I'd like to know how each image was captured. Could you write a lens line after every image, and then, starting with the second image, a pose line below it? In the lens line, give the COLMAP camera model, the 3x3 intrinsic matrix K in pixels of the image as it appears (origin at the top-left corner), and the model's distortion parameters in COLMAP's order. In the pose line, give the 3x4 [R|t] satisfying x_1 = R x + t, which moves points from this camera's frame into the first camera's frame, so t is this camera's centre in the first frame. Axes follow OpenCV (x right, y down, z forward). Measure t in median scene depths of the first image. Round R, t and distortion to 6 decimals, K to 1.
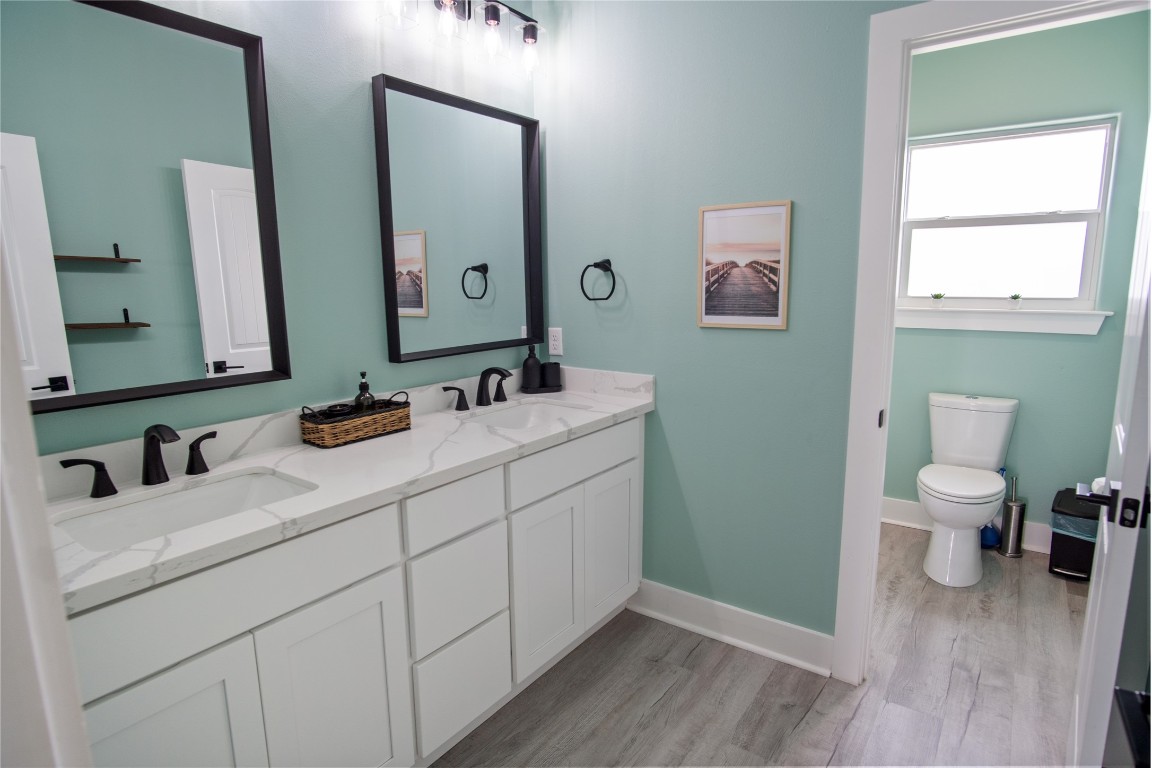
lens RADIAL K [[628.7, 0, 552.2], [0, 628.7, 385.5], [0, 0, 1]] dist [-0.034262, 0.006029]
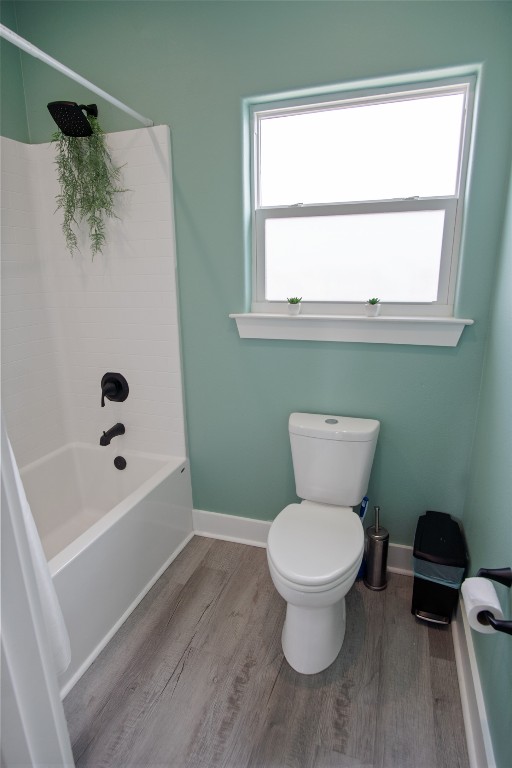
lens RADIAL K [[419.2, 0, 254.2], [0, 419.2, 384.1], [0, 0, 1]] dist [-0.034262, 0.006029]
pose [[0.948554, -0.076696, 0.307187, 0.437912], [0.050122, 0.994358, 0.093492, -0.098209], [-0.312624, -0.073285, 0.947046, 0.534560]]
